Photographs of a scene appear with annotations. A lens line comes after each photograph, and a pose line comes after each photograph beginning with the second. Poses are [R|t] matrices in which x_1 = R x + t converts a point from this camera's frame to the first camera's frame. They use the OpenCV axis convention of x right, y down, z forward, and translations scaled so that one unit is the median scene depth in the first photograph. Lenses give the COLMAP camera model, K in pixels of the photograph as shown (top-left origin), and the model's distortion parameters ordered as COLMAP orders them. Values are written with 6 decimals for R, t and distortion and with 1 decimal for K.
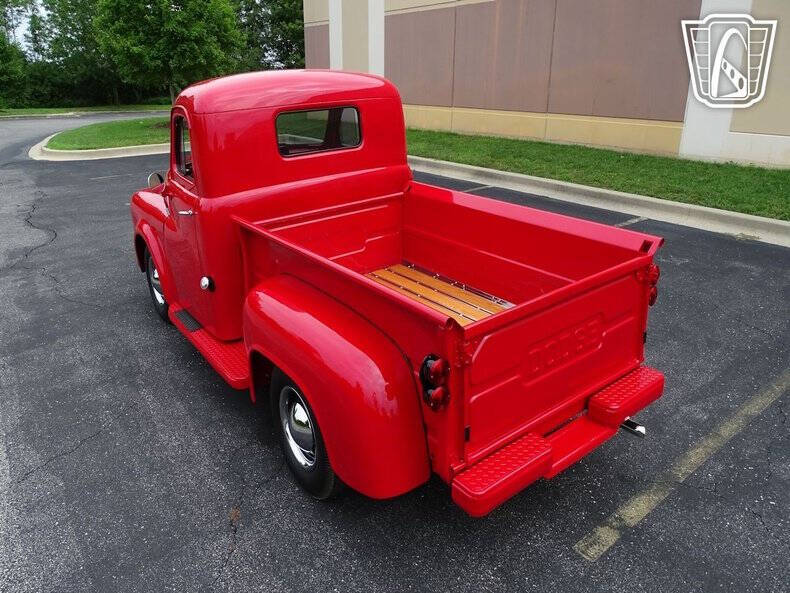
lens RADIAL K [[563.5, 0, 396.1], [0, 563.5, 262.4], [0, 0, 1]] dist [-0.001542, -0.000419]
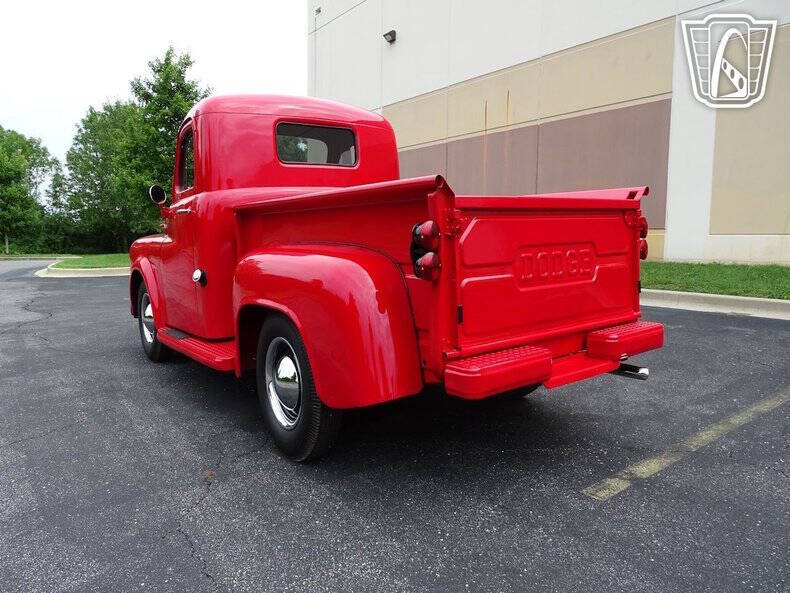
lens RADIAL K [[559.3, 0, 395.0], [0, 559.3, 296.5], [0, 0, 1]] dist [-0.000288, -0.004446]
pose [[0.999972, 0.005624, 0.005023, 0.006810], [-0.004365, 0.974912, -0.222550, 0.319674], [-0.006149, 0.222522, 0.974908, 0.042942]]
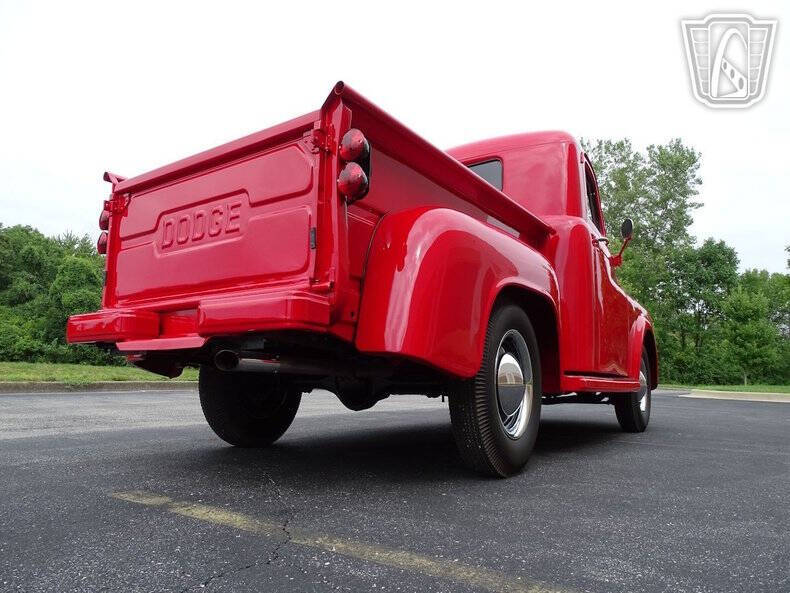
lens RADIAL K [[559.3, 0, 395.0], [0, 559.3, 296.5], [0, 0, 1]] dist [-0.000288, -0.004446]
pose [[0.308985, -0.114625, -0.944134, 0.892379], [-0.340255, 0.913683, -0.222282, 0.259246], [0.888119, 0.389928, 0.243313, 0.814064]]
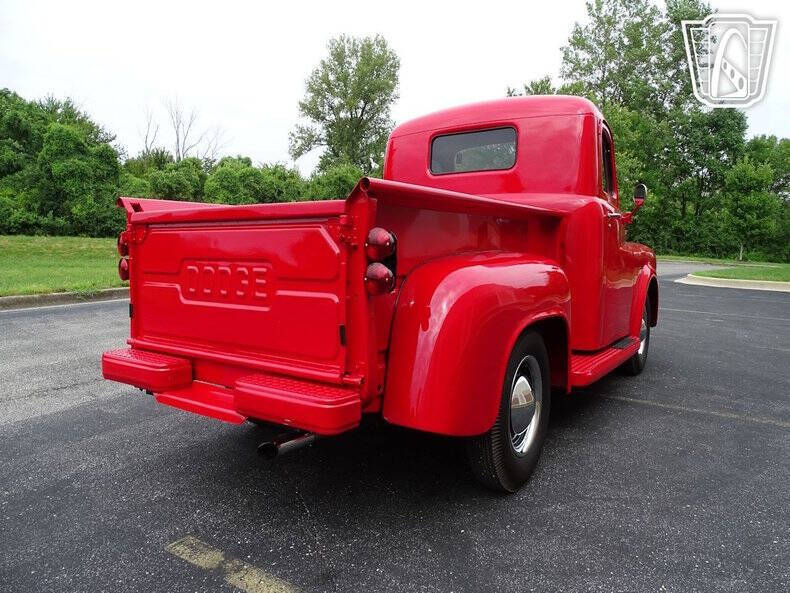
lens RADIAL K [[562.3, 0, 400.1], [0, 562.3, 272.1], [0, 0, 1]] dist [0.000606, -0.004788]
pose [[0.319285, 0.077700, -0.944468, 0.910728], [-0.333071, 0.942249, -0.035080, 0.060957], [0.887198, 0.325775, 0.326725, 0.702008]]
